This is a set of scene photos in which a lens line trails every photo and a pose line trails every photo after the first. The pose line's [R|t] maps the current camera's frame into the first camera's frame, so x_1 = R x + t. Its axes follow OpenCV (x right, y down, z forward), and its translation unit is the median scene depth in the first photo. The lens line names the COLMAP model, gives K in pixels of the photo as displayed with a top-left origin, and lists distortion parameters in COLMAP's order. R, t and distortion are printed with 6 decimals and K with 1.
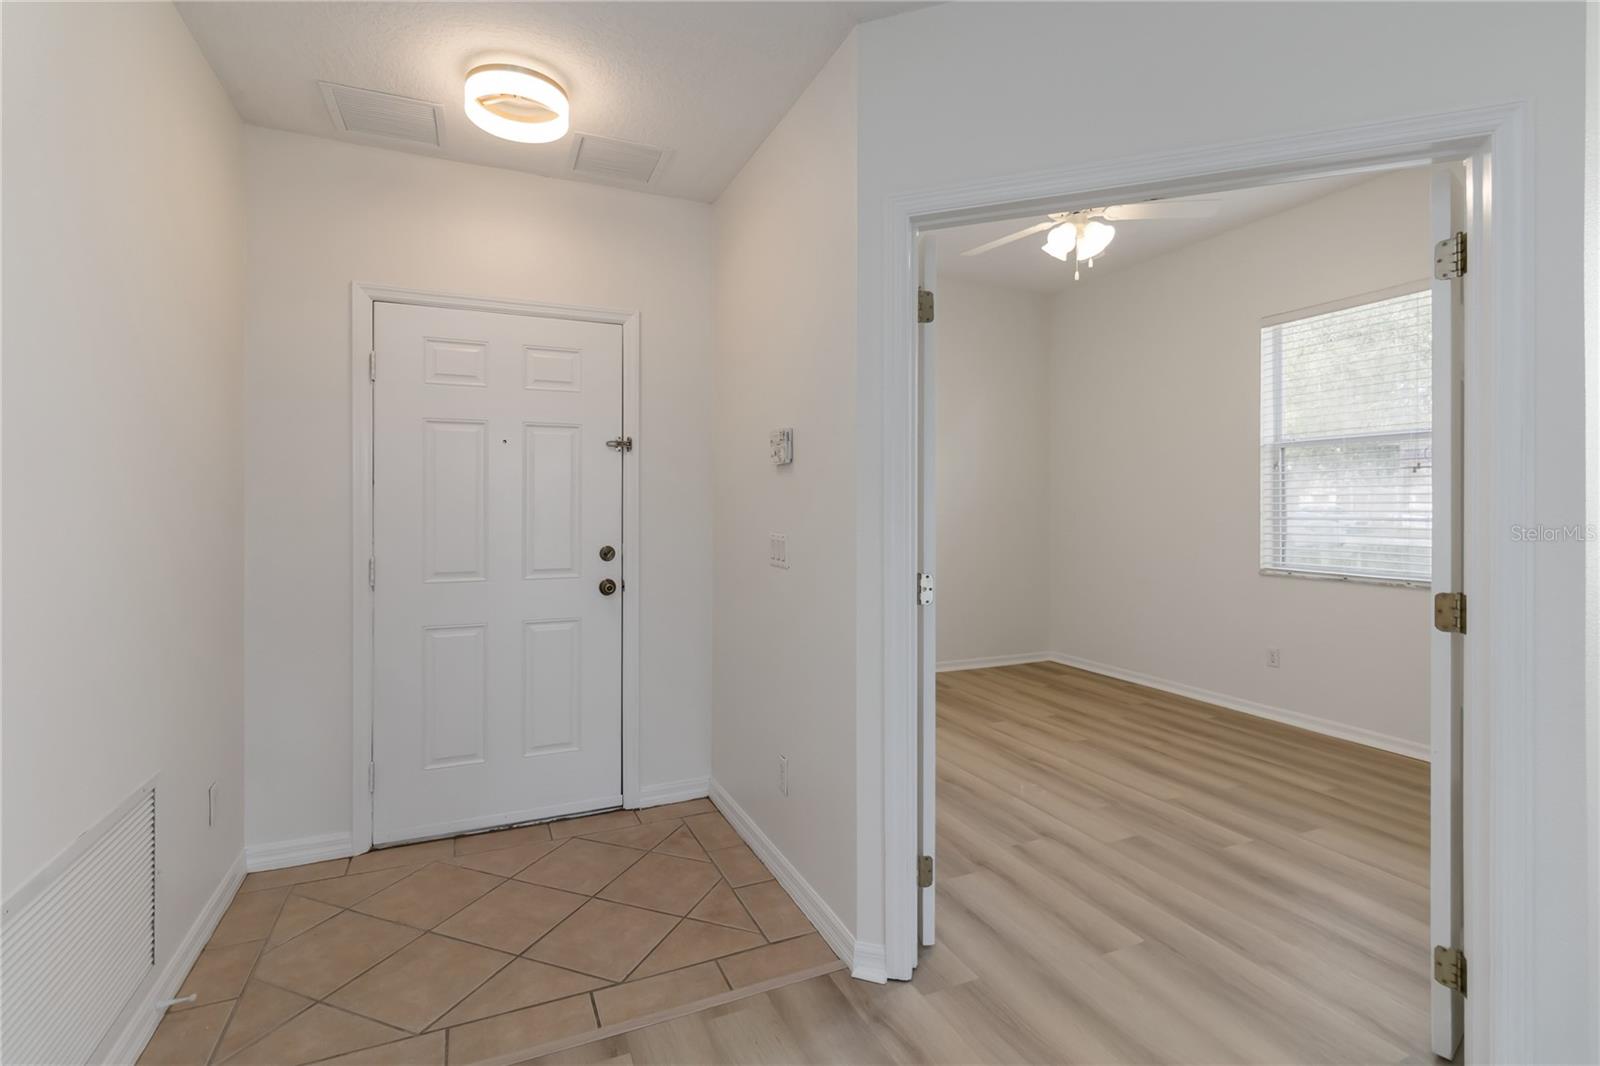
lens RADIAL K [[749.0, 0, 797.7], [0, 749.0, 511.6], [0, 0, 1]] dist [-0.001123, -0.000307]
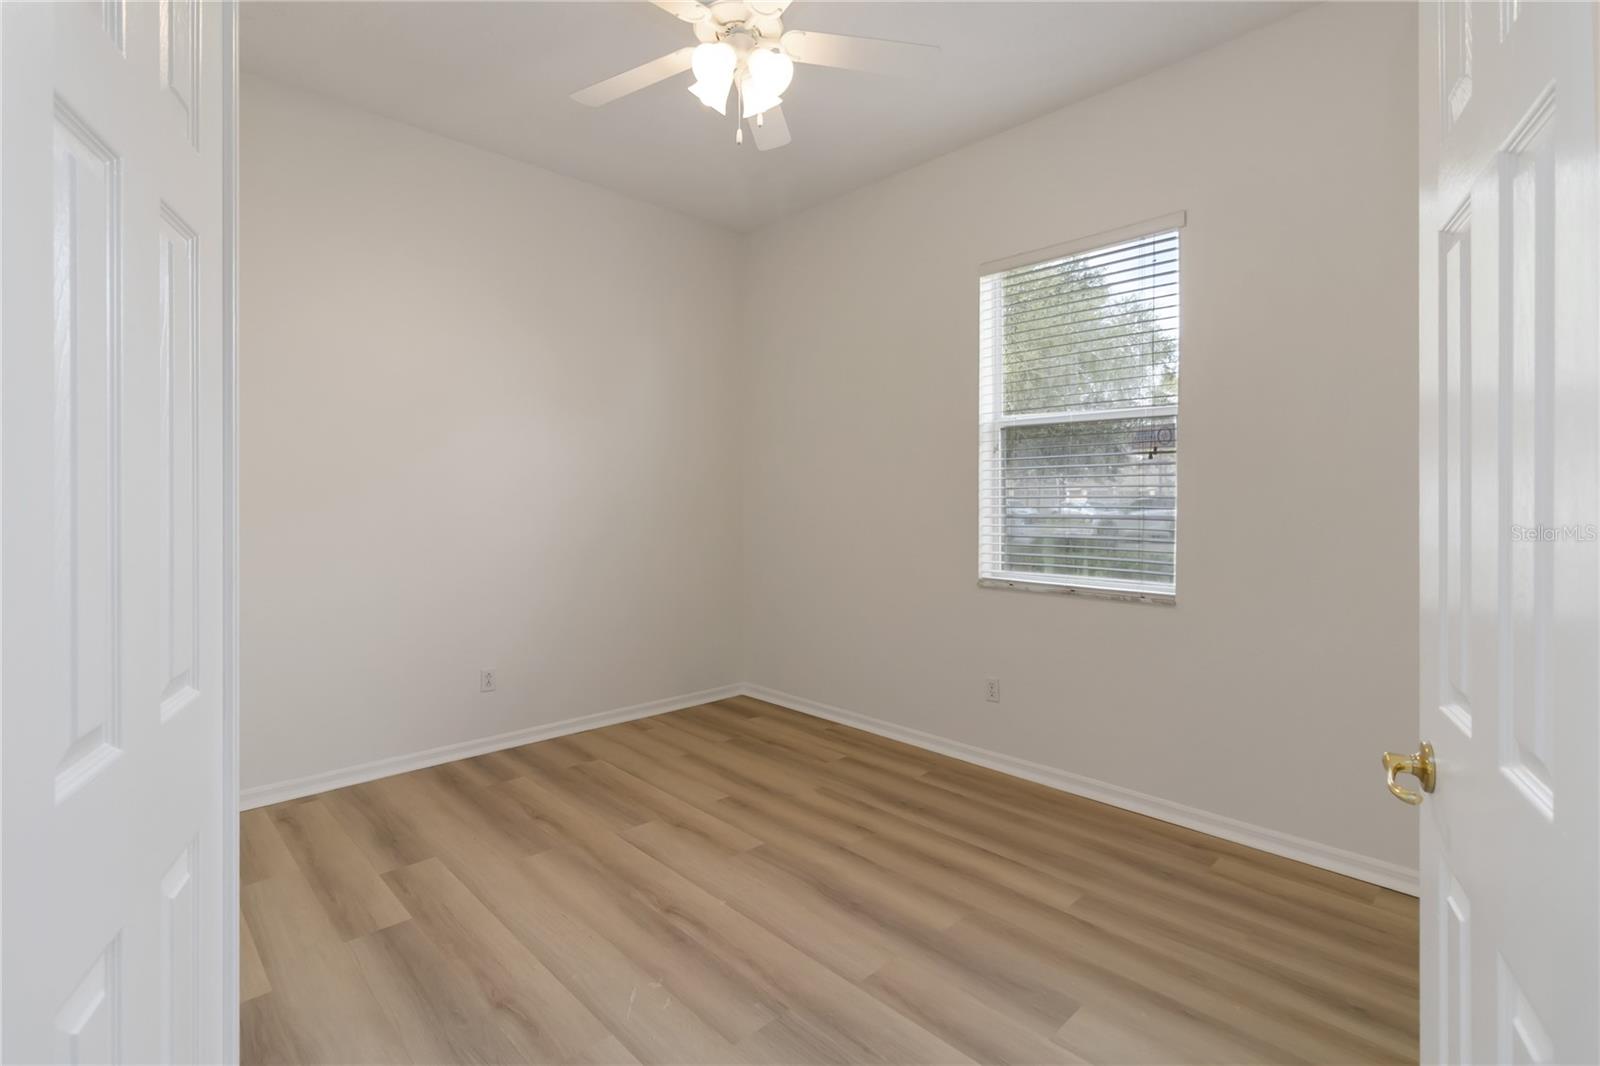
lens RADIAL K [[749.0, 0, 797.7], [0, 749.0, 511.6], [0, 0, 1]] dist [-0.001123, -0.000307]
pose [[0.940884, -0.002588, 0.338718, 0.170458], [-0.000058, 0.999970, 0.007799, -0.001797], [-0.338728, -0.007358, 0.940856, 0.322528]]
